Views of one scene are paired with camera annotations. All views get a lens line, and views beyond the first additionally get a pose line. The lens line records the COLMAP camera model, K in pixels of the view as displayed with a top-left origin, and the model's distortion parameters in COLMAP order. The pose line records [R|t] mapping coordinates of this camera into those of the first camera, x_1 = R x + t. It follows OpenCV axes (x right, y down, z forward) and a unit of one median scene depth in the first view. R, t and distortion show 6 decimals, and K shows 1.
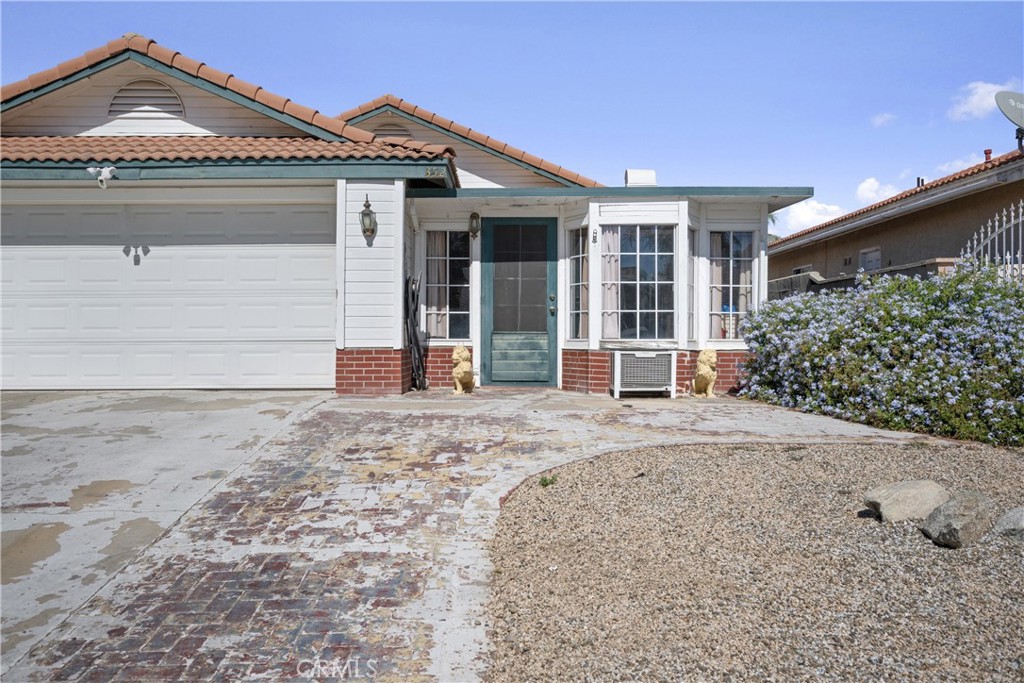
lens RADIAL K [[872.4, 0, 510.7], [0, 872.4, 353.4], [0, 0, 1]] dist [-0.001117, 0.008621]
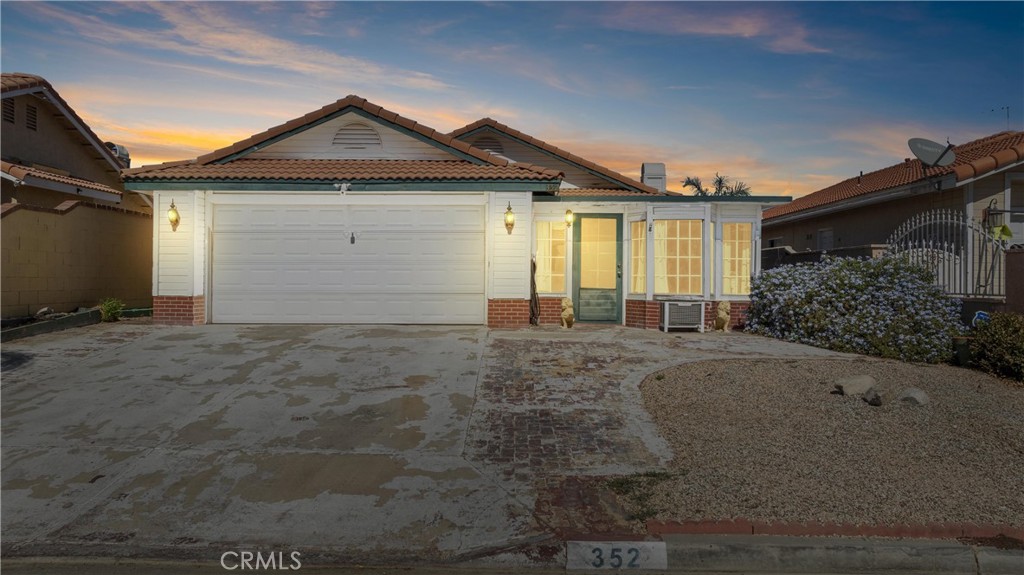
lens RADIAL K [[721.4, 0, 512.0], [0, 721.4, 287.5], [0, 0, 1]] dist [-0.015523, -0.005563]
pose [[0.999917, 0.007720, -0.010282, -0.141733], [-0.007805, 0.999936, -0.008231, -0.015799], [0.010218, 0.008311, 0.999913, -0.291925]]
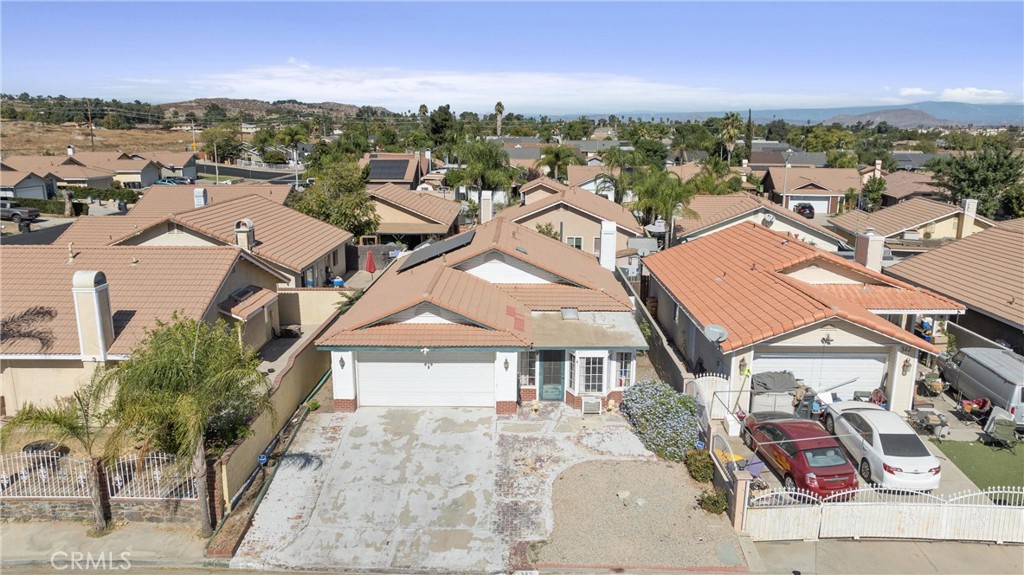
lens RADIAL K [[713.3, 0, 512.0], [0, 713.3, 287.5], [0, 0, 1]] dist [-0.002017, -0.000884]
pose [[0.999777, 0.008526, -0.019342, -0.092191], [-0.004545, 0.980349, 0.197217, -0.932739], [0.020643, -0.197085, 0.980169, -1.500417]]
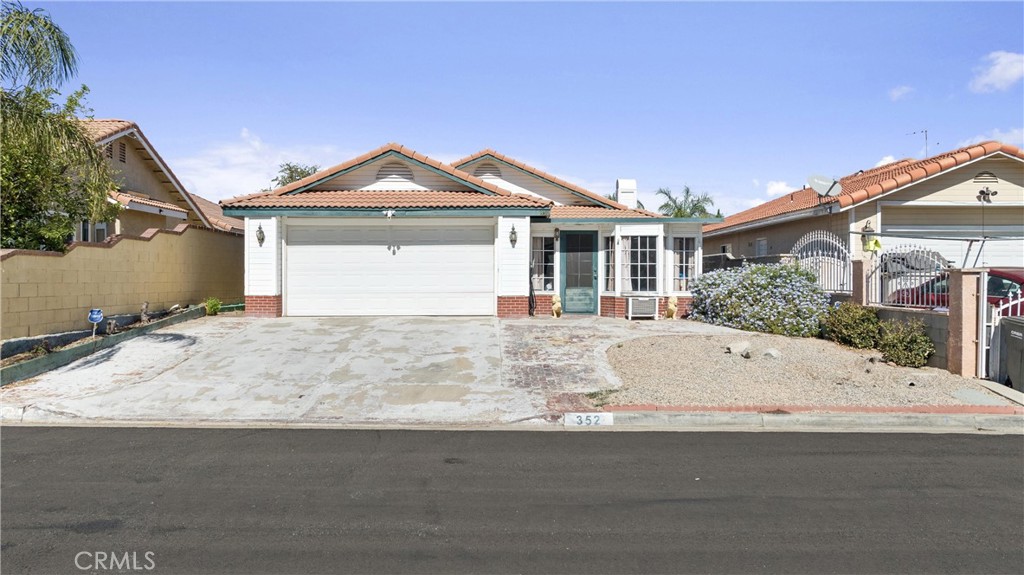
lens RADIAL K [[721.4, 0, 512.0], [0, 721.4, 287.5], [0, 0, 1]] dist [-0.015523, -0.005563]
pose [[0.999892, 0.001303, 0.014649, -0.188416], [-0.001209, 0.999979, -0.006406, -0.015235], [-0.014657, 0.006387, 0.999872, -0.732980]]
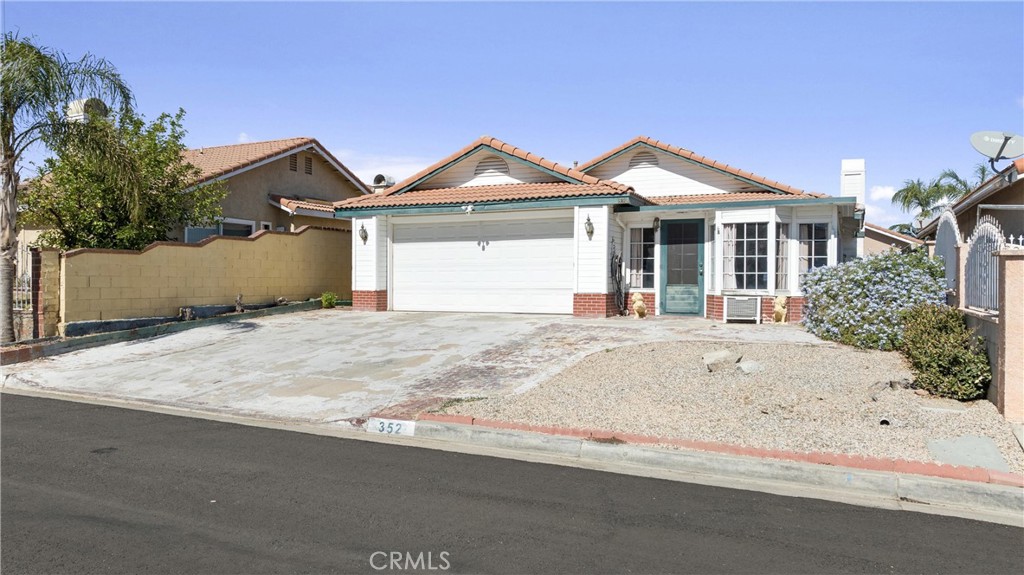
lens RADIAL K [[721.4, 0, 512.0], [0, 721.4, 287.5], [0, 0, 1]] dist [-0.015523, -0.005563]
pose [[0.905143, 0.007356, -0.425043, 0.353640], [-0.011177, 0.999916, -0.006497, -0.006293], [0.424960, 0.010631, 0.905150, -0.504092]]
